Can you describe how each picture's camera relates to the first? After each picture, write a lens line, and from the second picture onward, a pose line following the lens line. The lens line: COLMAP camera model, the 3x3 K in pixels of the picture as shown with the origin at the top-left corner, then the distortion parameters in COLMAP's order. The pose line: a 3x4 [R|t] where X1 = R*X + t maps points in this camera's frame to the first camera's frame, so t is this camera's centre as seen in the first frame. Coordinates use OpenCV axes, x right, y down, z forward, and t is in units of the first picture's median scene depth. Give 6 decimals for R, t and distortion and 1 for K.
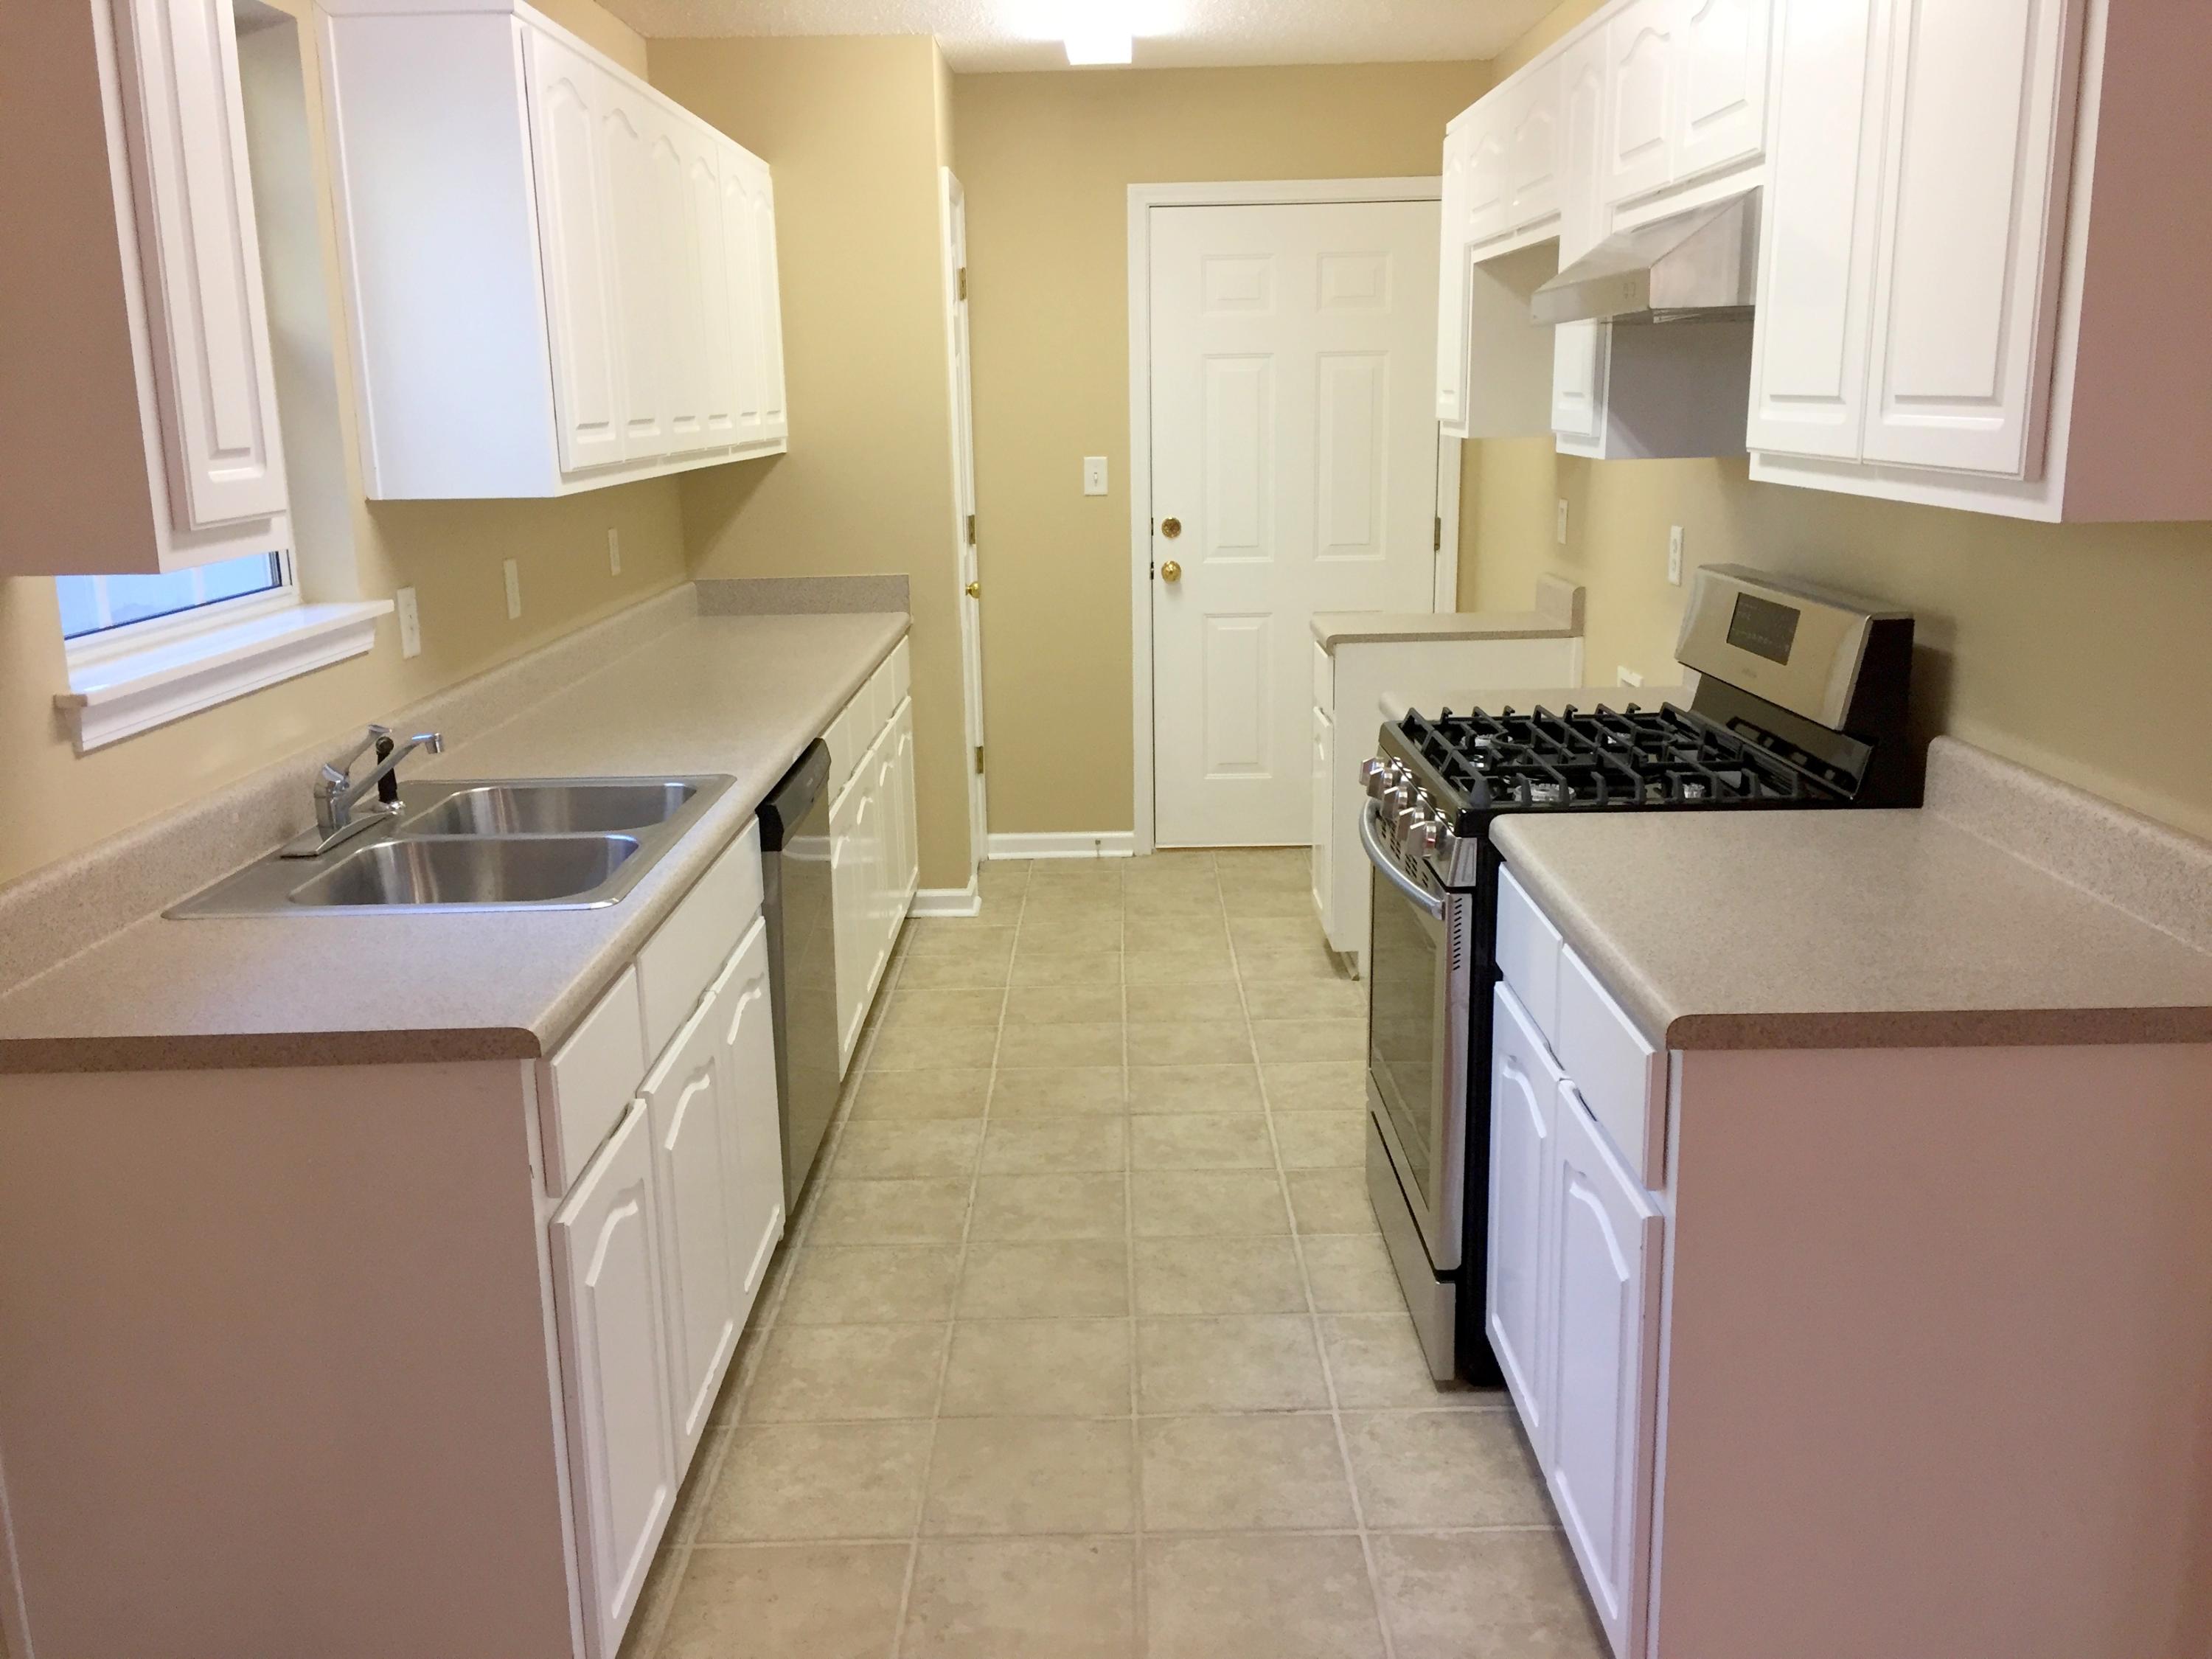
lens RADIAL K [[1919.0, 0, 1106.0], [0, 1919.0, 829.5], [0, 0, 1]] dist [0.078217, -0.088095]
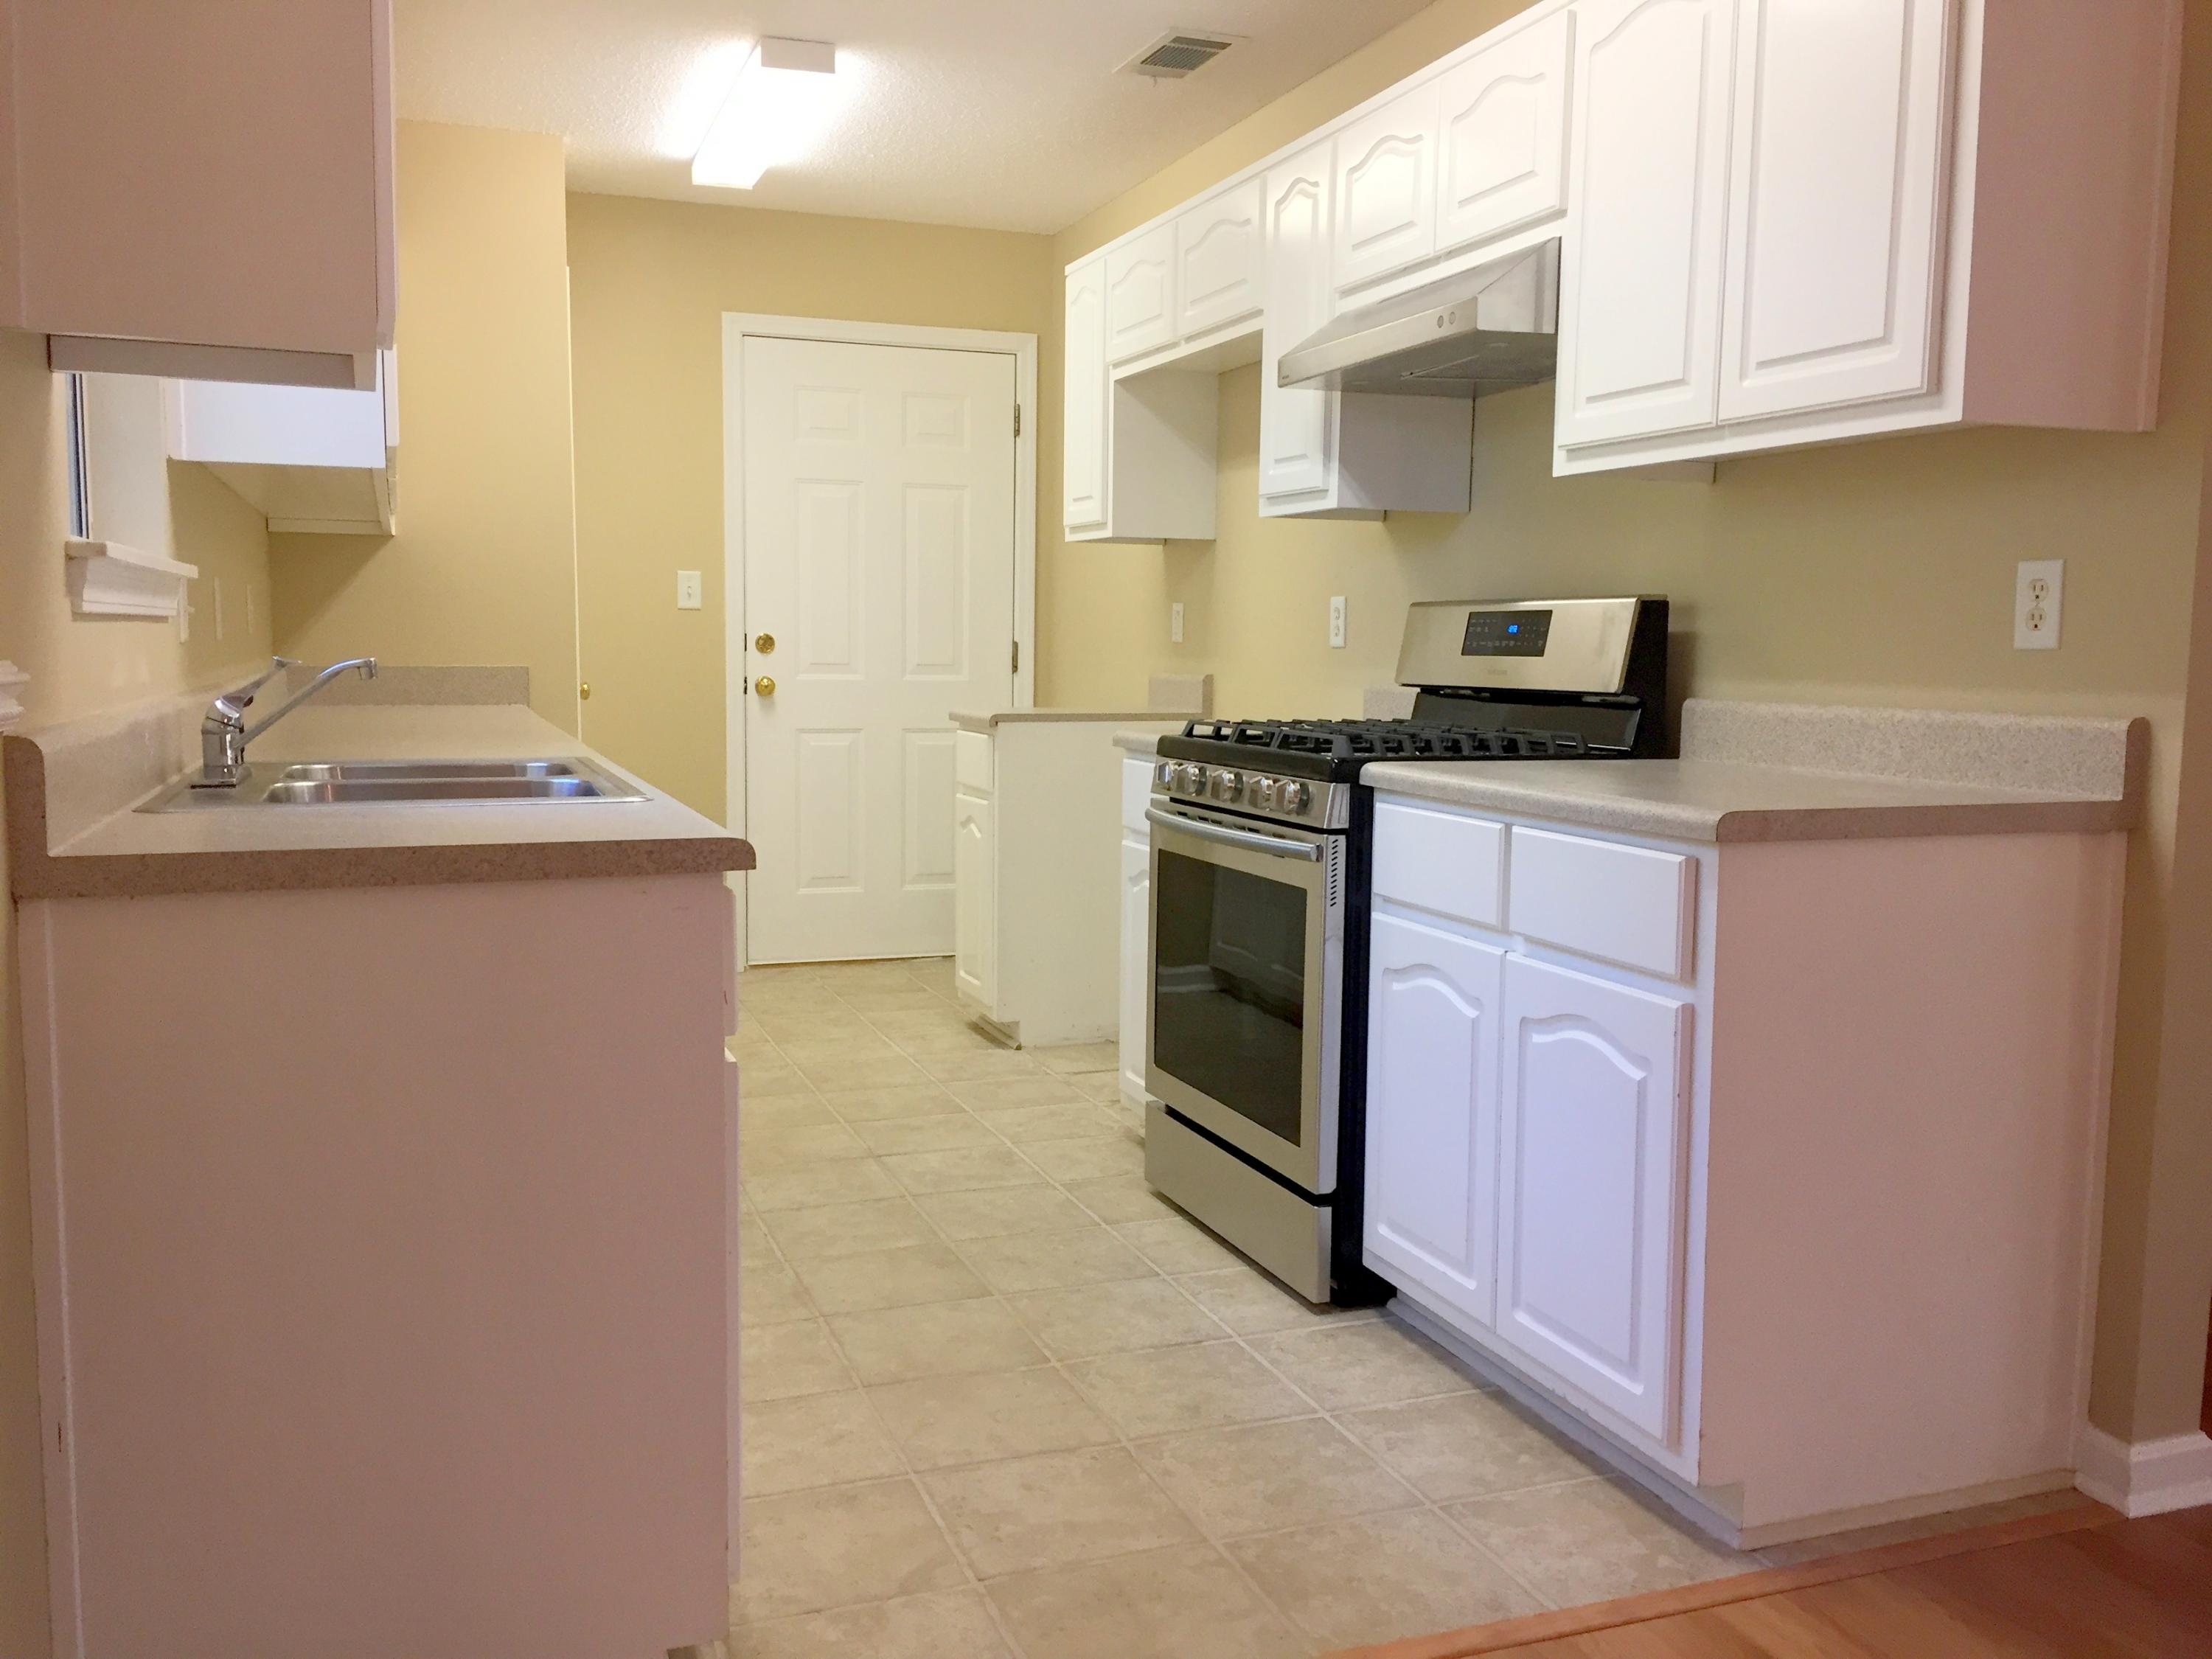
lens RADIAL K [[1919.0, 0, 1106.0], [0, 1919.0, 829.5], [0, 0, 1]] dist [0.078217, -0.088095]
pose [[0.937350, -0.004970, 0.348352, -0.308989], [0.050747, 0.991181, -0.122411, 0.150411], [-0.344672, 0.132420, 0.929336, 0.013757]]
